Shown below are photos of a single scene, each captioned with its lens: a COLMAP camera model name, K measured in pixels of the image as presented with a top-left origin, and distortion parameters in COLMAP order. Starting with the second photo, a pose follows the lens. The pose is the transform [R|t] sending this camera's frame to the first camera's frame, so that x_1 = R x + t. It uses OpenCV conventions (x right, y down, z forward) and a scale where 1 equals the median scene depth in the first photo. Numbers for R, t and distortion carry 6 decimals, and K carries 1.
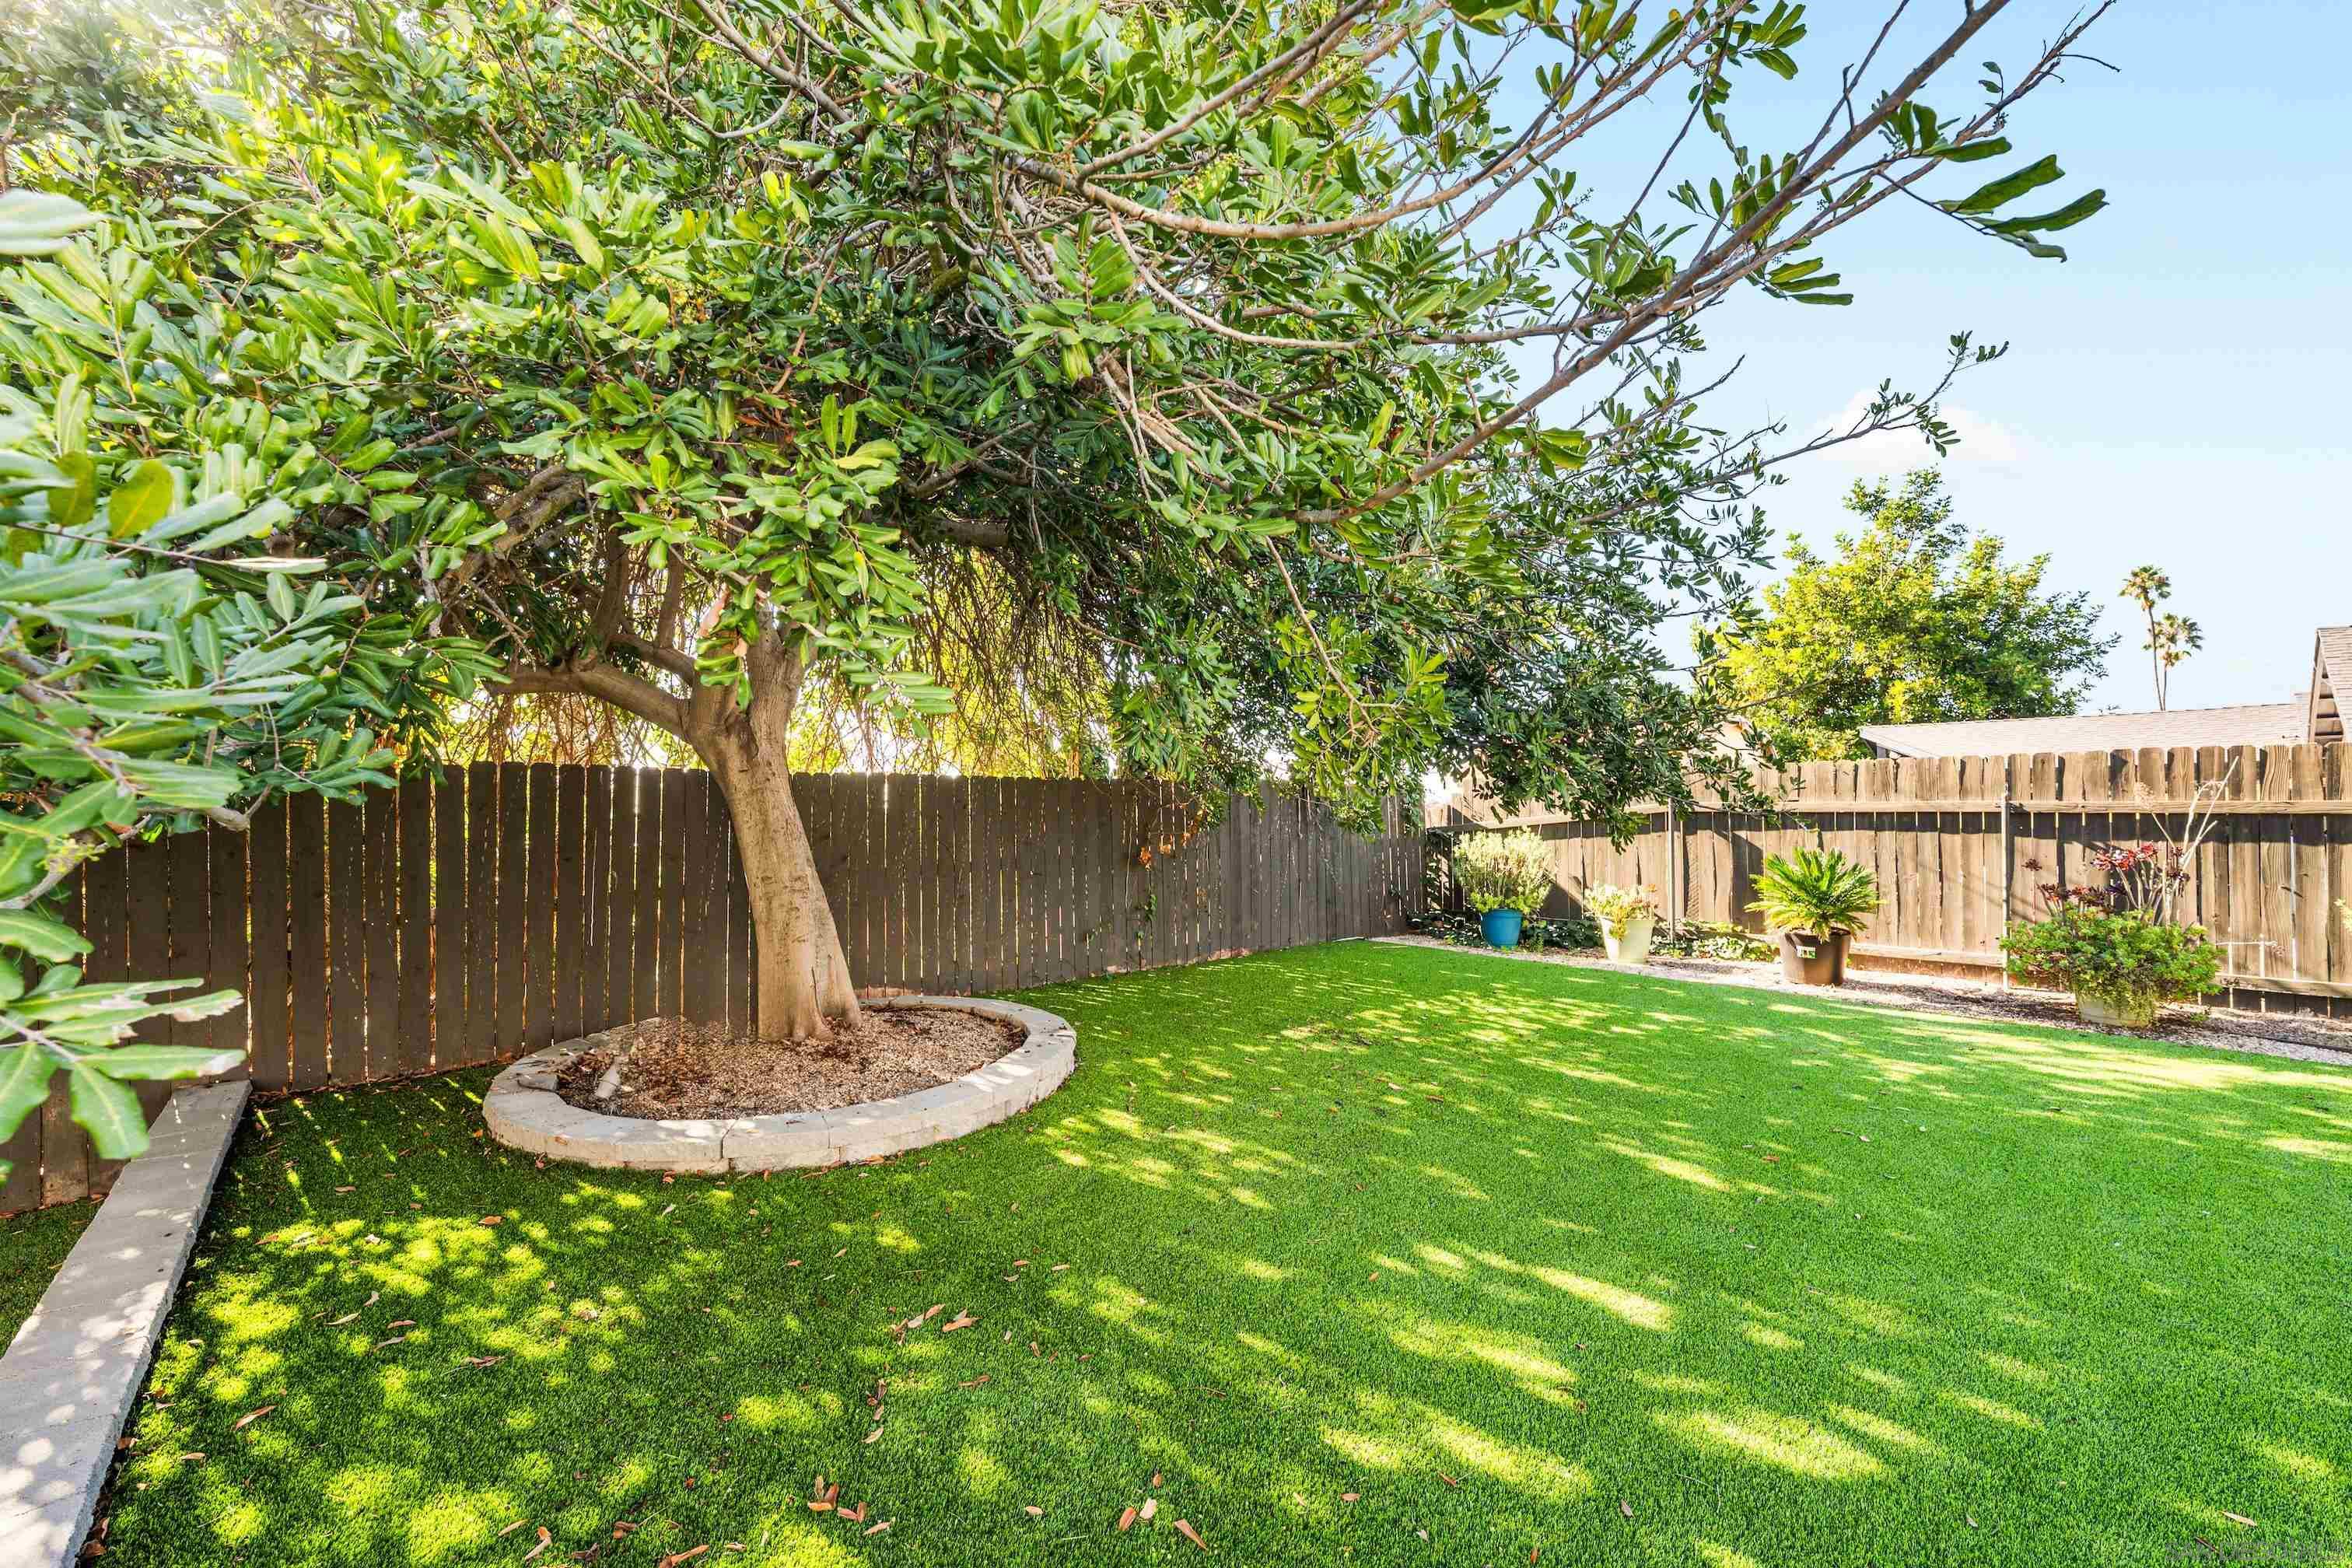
lens RADIAL K [[926.0, 0, 1180.1], [0, 926.0, 800.2], [0, 0, 1]] dist [-0.002879, 0.000722]
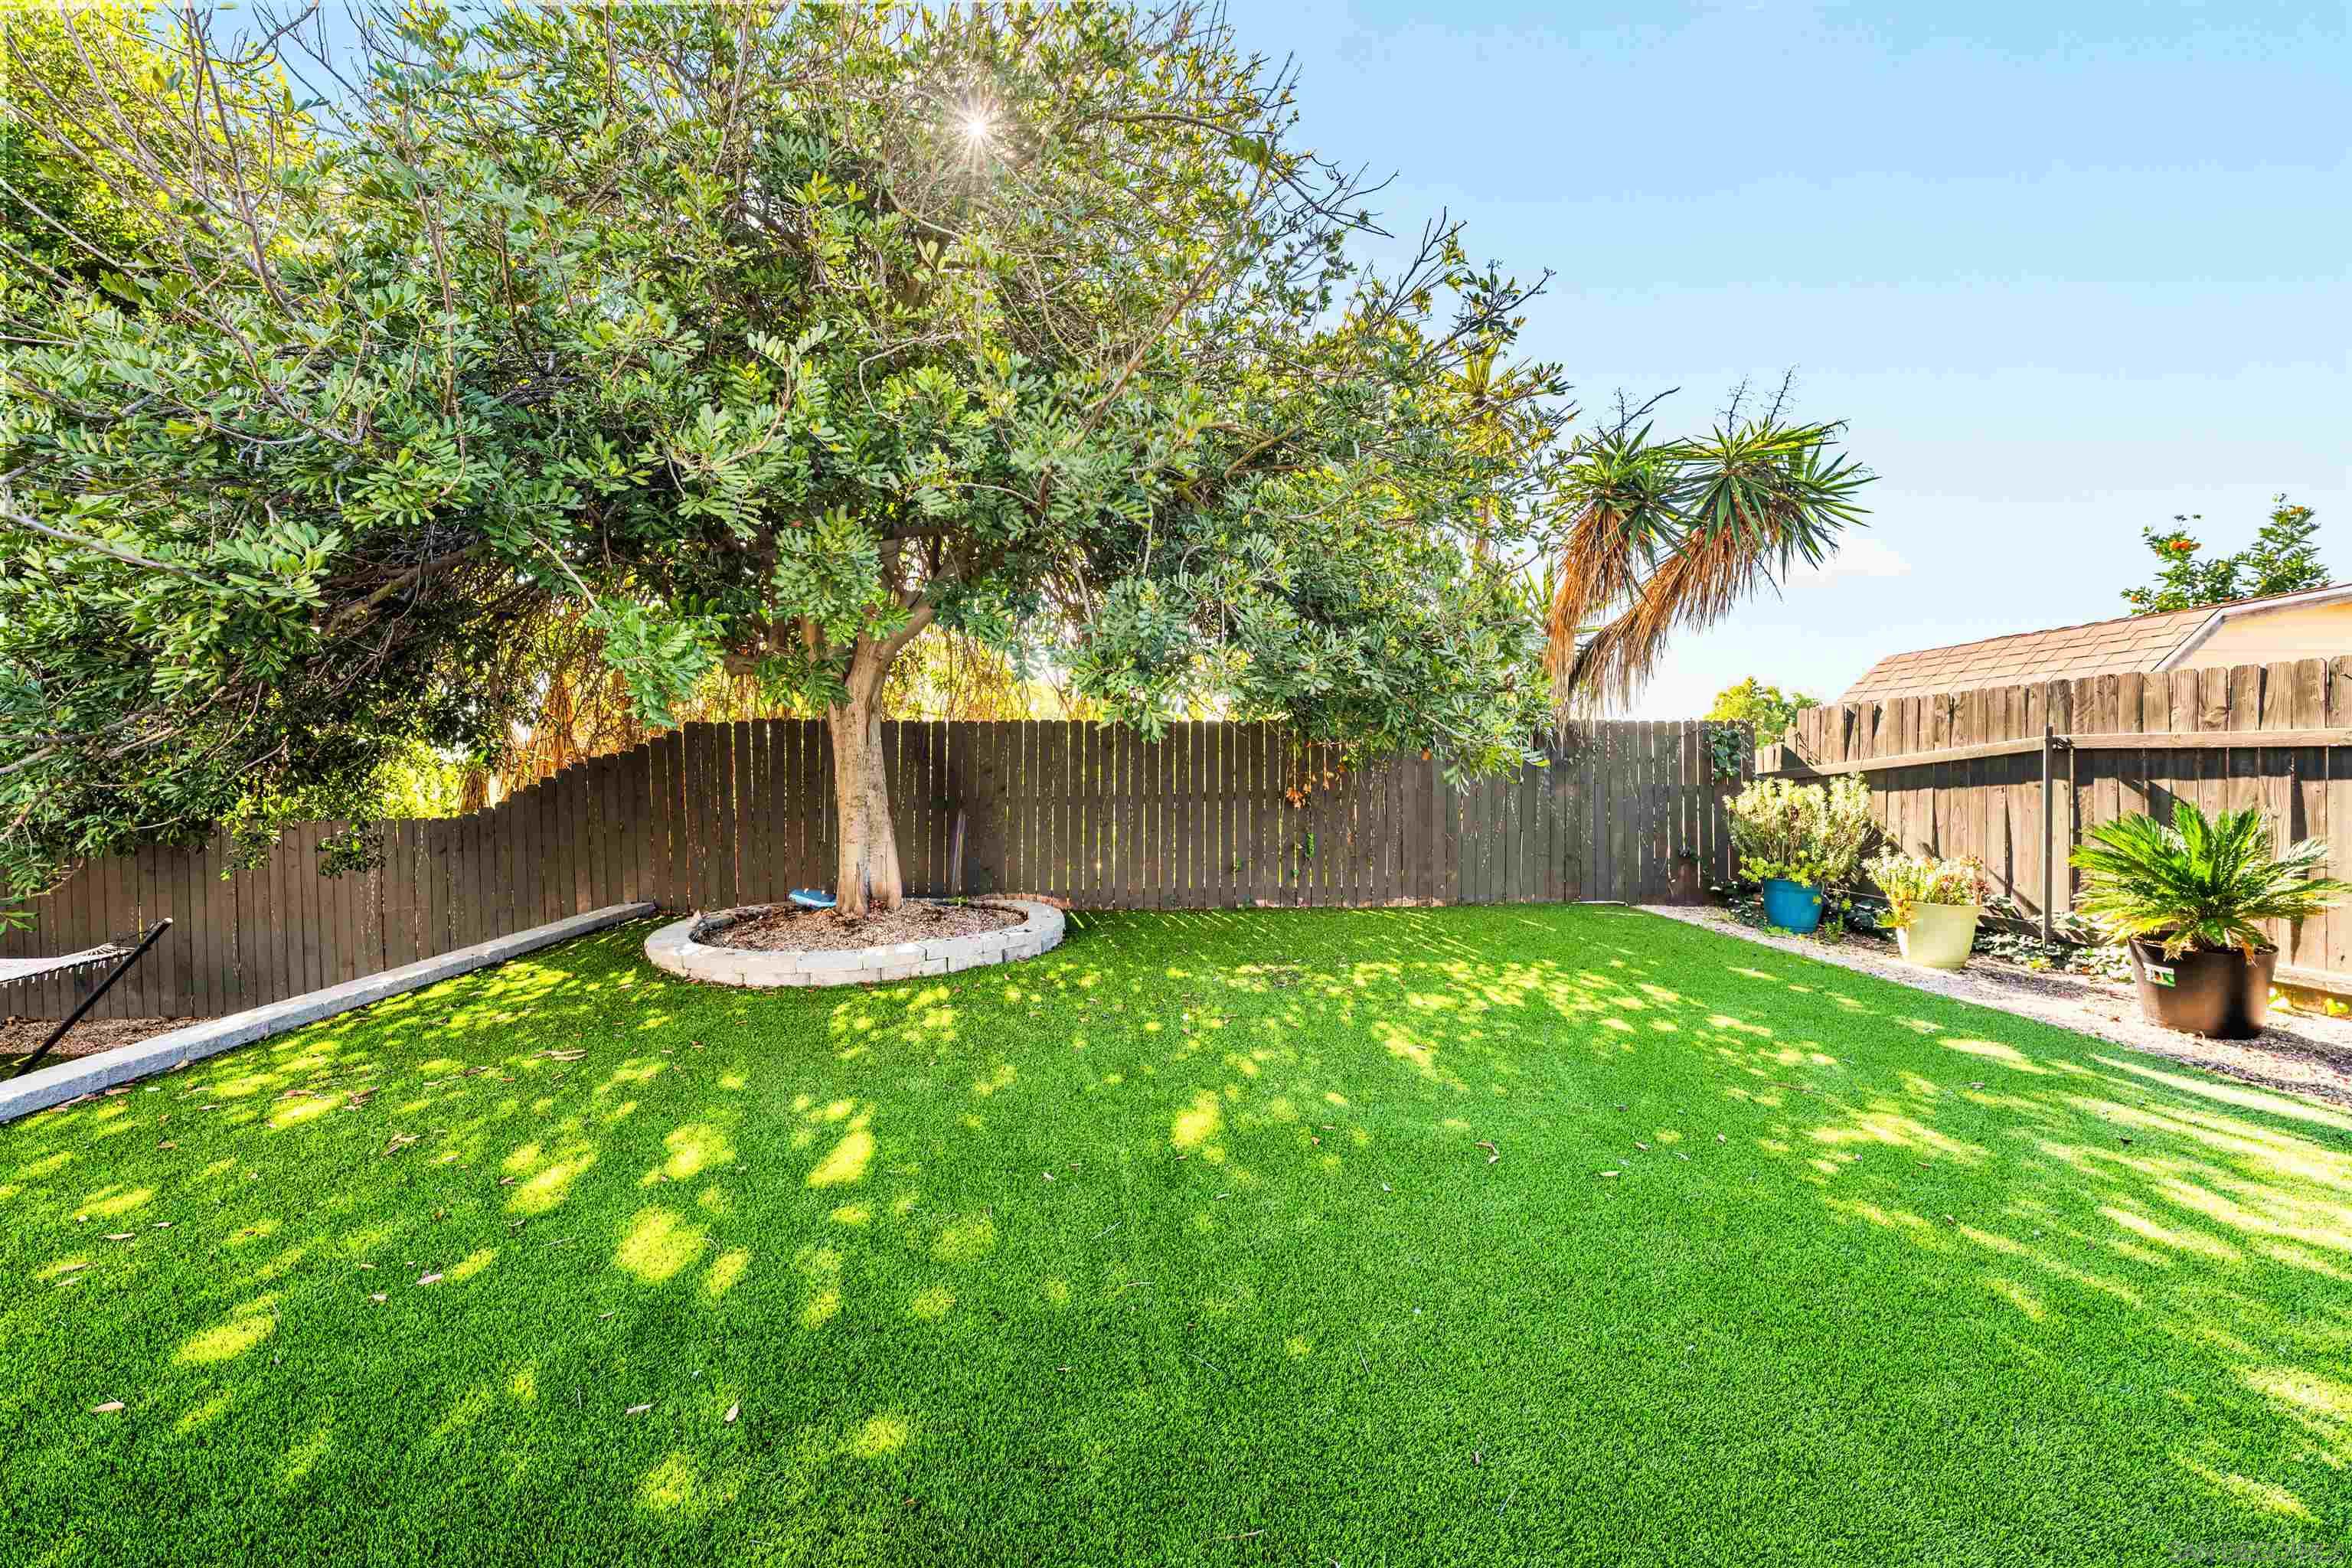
lens RADIAL K [[926.0, 0, 1181.6], [0, 926.0, 778.5], [0, 0, 1]] dist [-0.002879, 0.000722]
pose [[0.796220, 0.011697, -0.604895, 0.539907], [0.006695, 0.999582, 0.028141, 0.012898], [0.604971, -0.026456, 0.795808, 0.128567]]
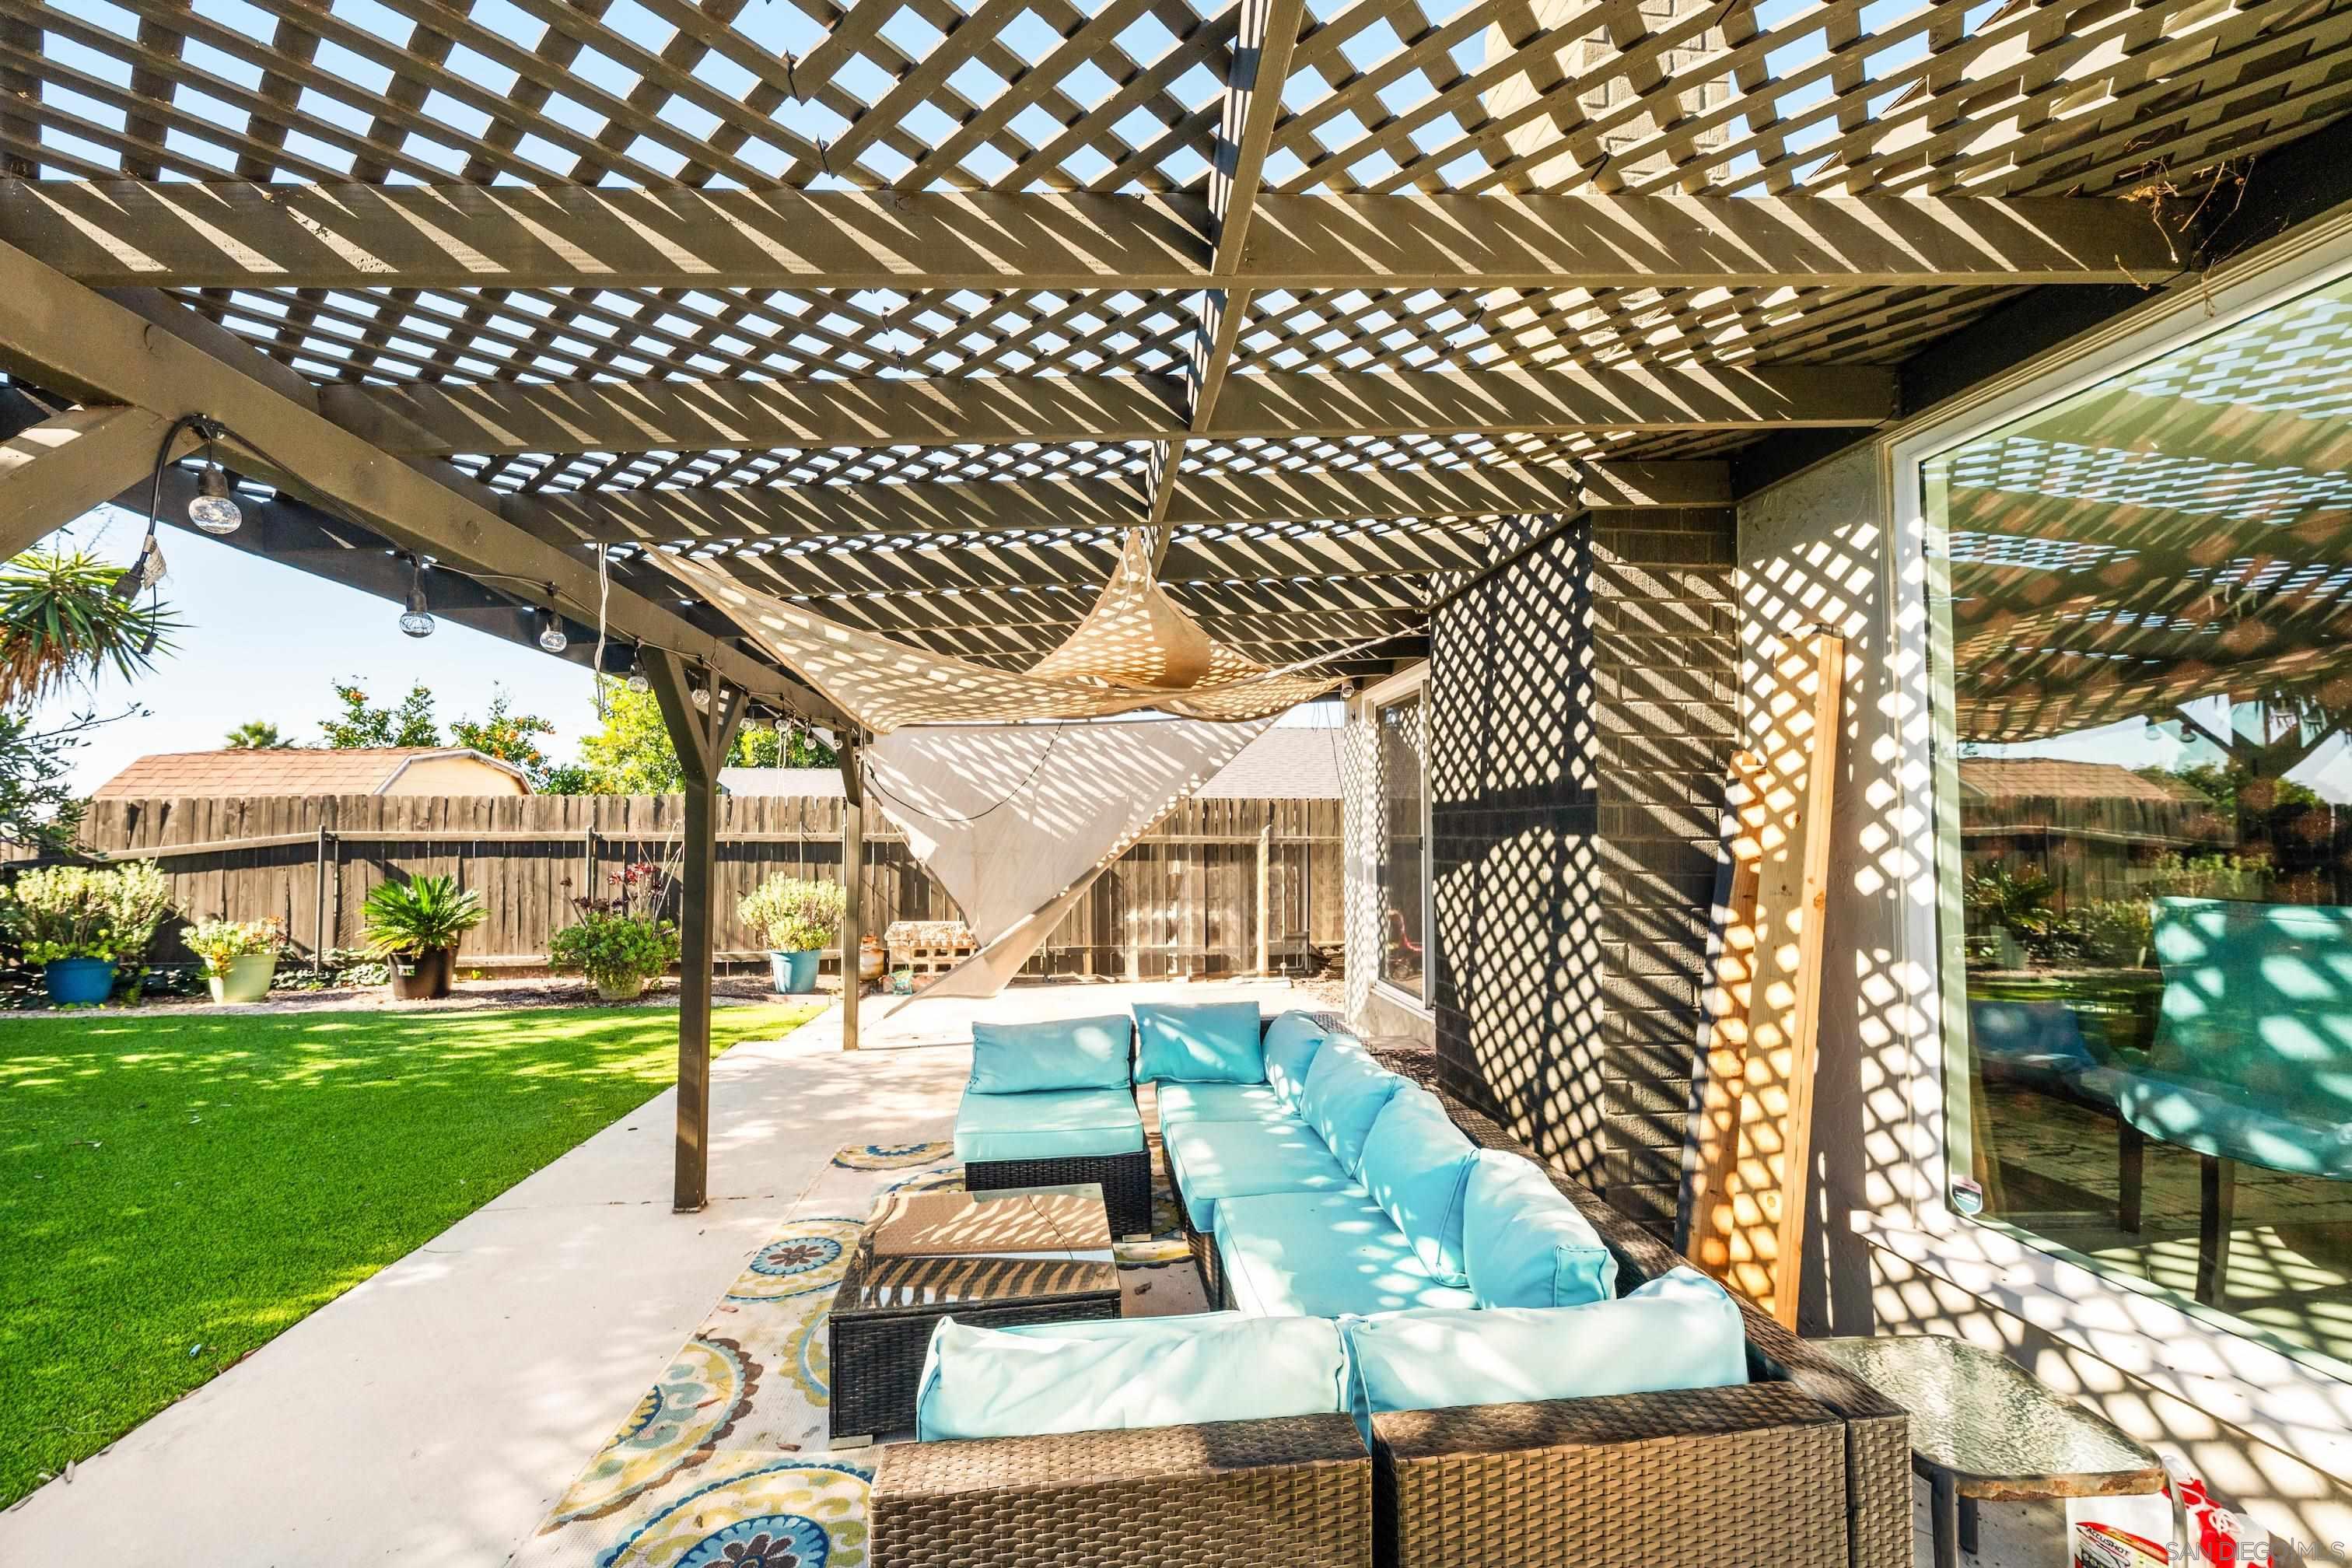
lens RADIAL K [[926.0, 0, 1157.5], [0, 926.0, 797.0], [0, 0, 1]] dist [-0.002879, 0.000722]
pose [[0.577388, 0.037055, 0.815629, 0.297768], [-0.008677, 0.999192, -0.039252, -0.004158], [-0.816424, 0.015586, 0.577243, -0.356006]]
